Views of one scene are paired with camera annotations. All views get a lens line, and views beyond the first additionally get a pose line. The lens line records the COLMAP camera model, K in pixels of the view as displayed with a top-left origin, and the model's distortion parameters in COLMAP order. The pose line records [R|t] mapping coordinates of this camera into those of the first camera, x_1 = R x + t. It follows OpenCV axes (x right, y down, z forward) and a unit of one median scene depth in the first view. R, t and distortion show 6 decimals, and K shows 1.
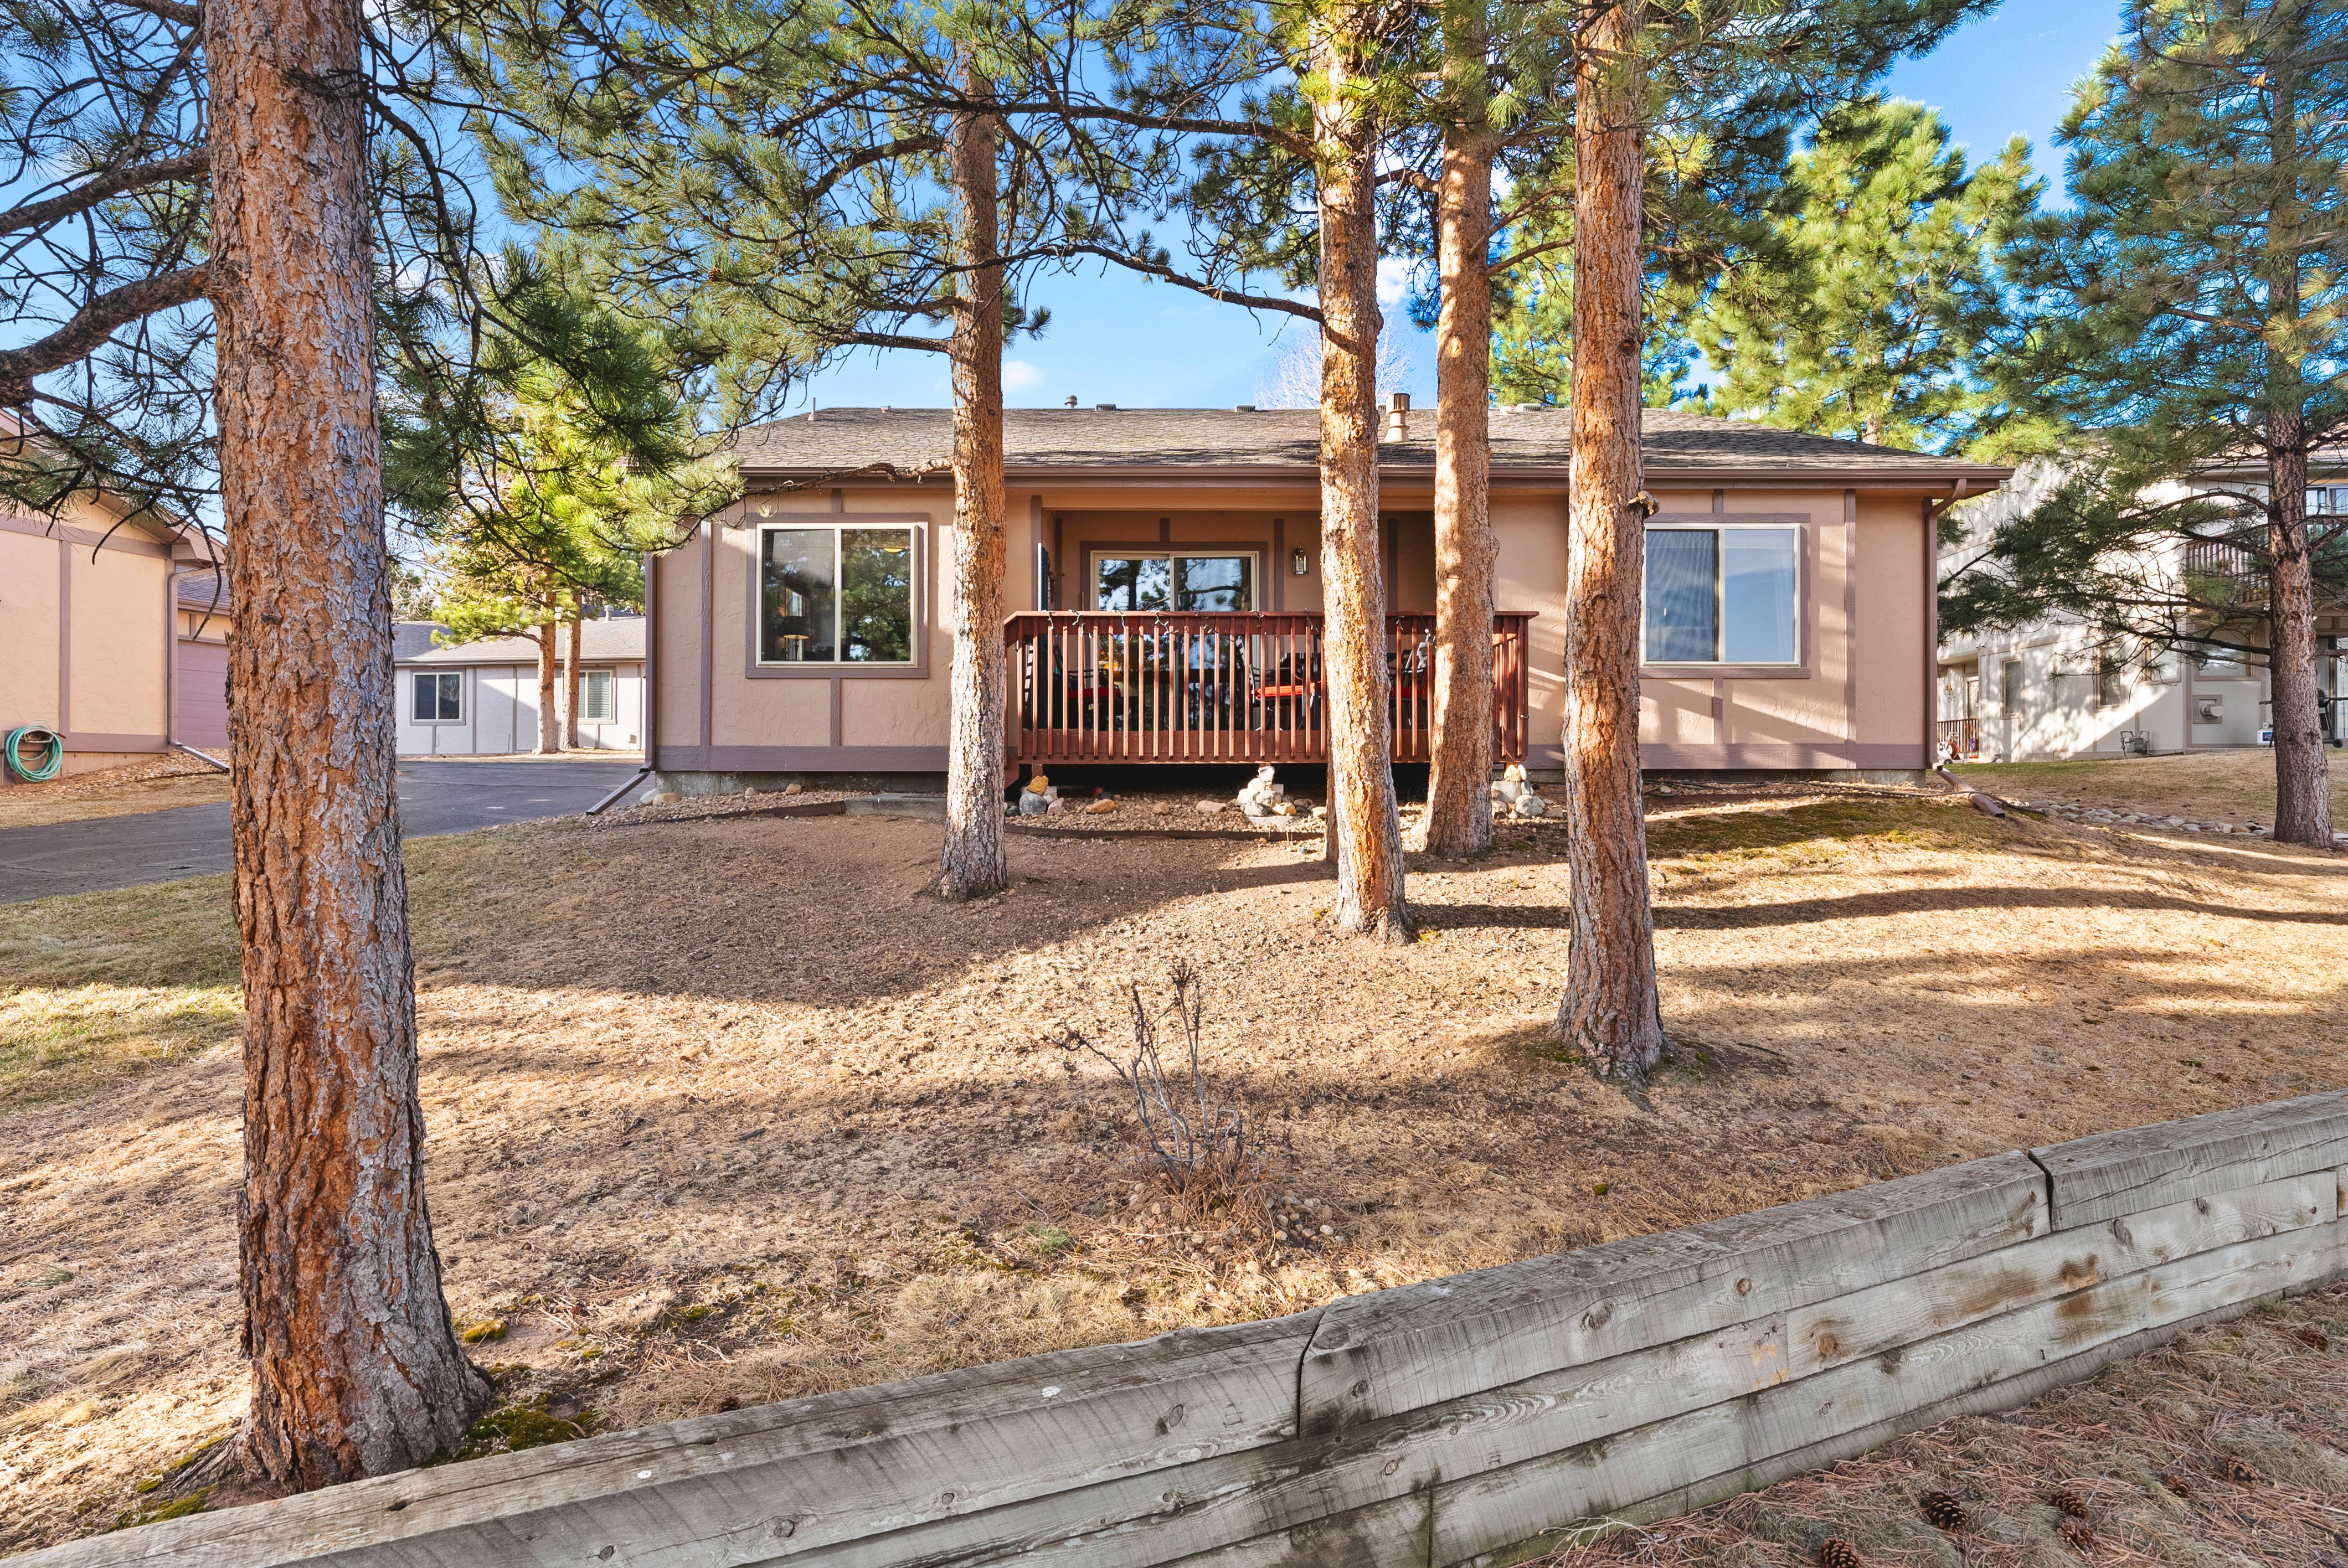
lens RADIAL K [[1076.2, 0, 1174.1], [0, 1076.2, 782.7], [0, 0, 1]] dist [-0.002396, 0.000171]
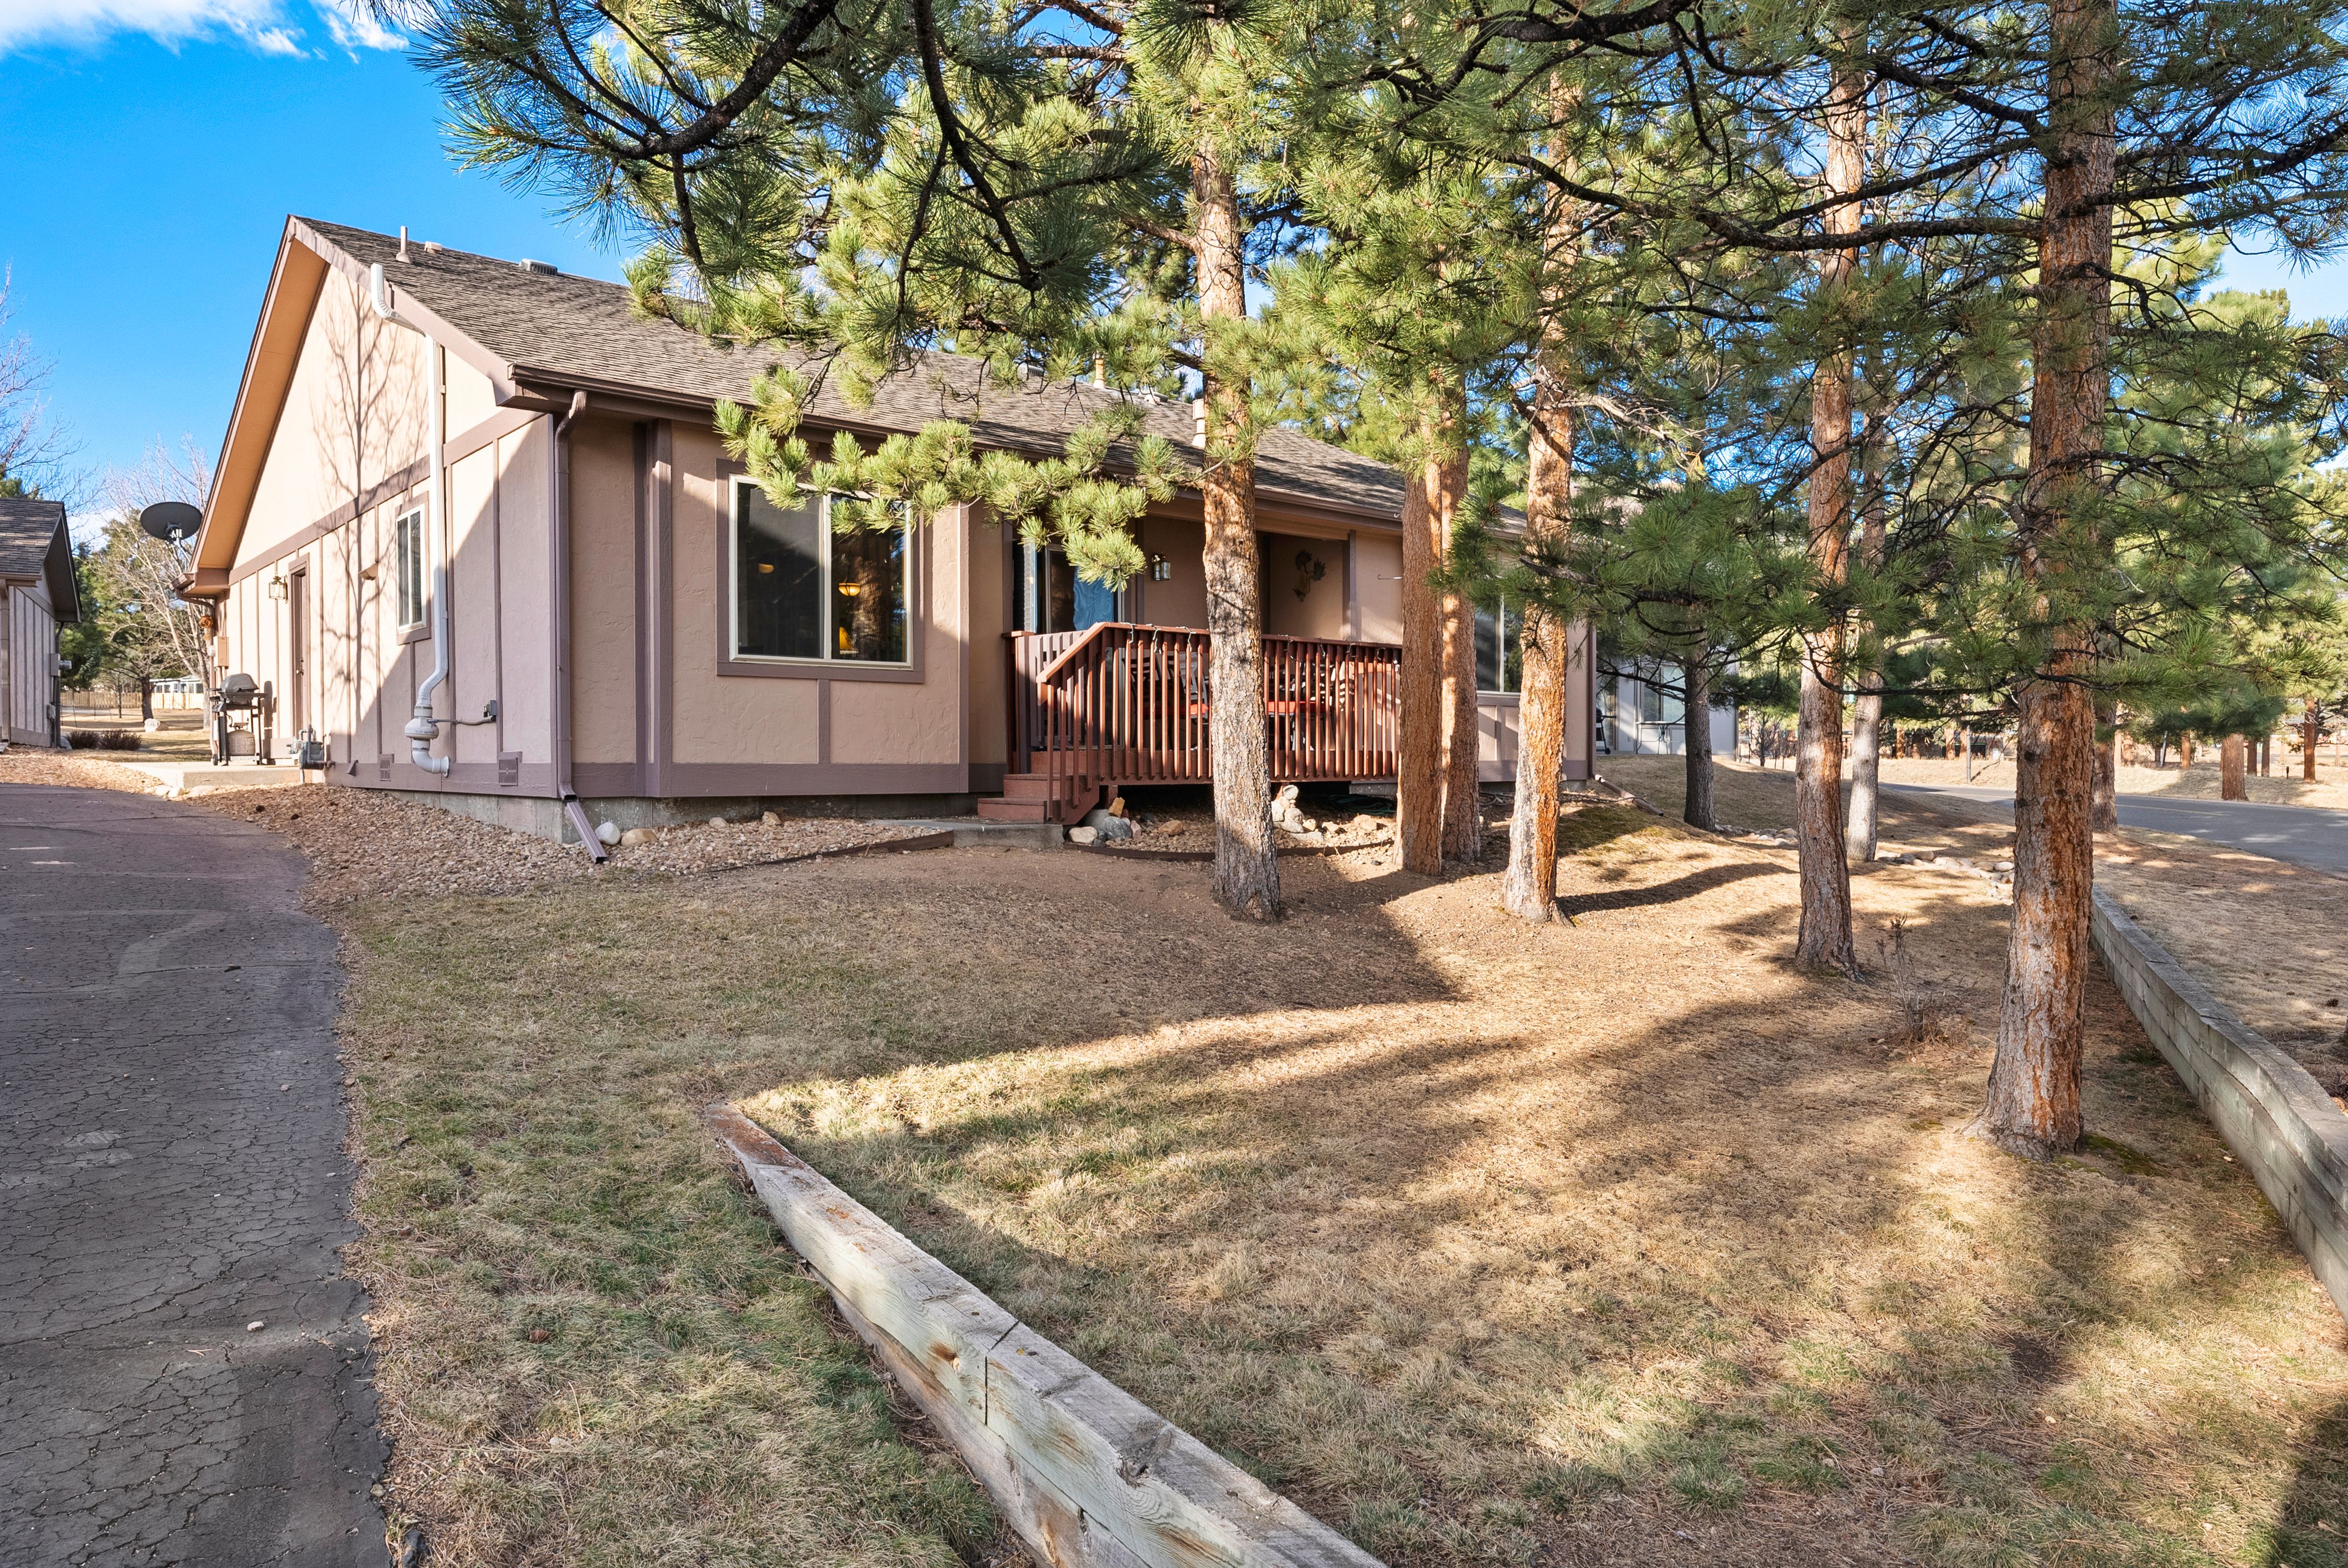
lens RADIAL K [[1477.2, 0, 1174.1], [0, 1477.2, 778.9], [0, 0, 1]] dist [0.001651, 0.003741]
pose [[0.747836, -0.010474, 0.663801, -0.936845], [0.014245, 0.999898, -0.000271, -0.020966], [-0.663731, 0.009659, 0.747909, 0.004660]]
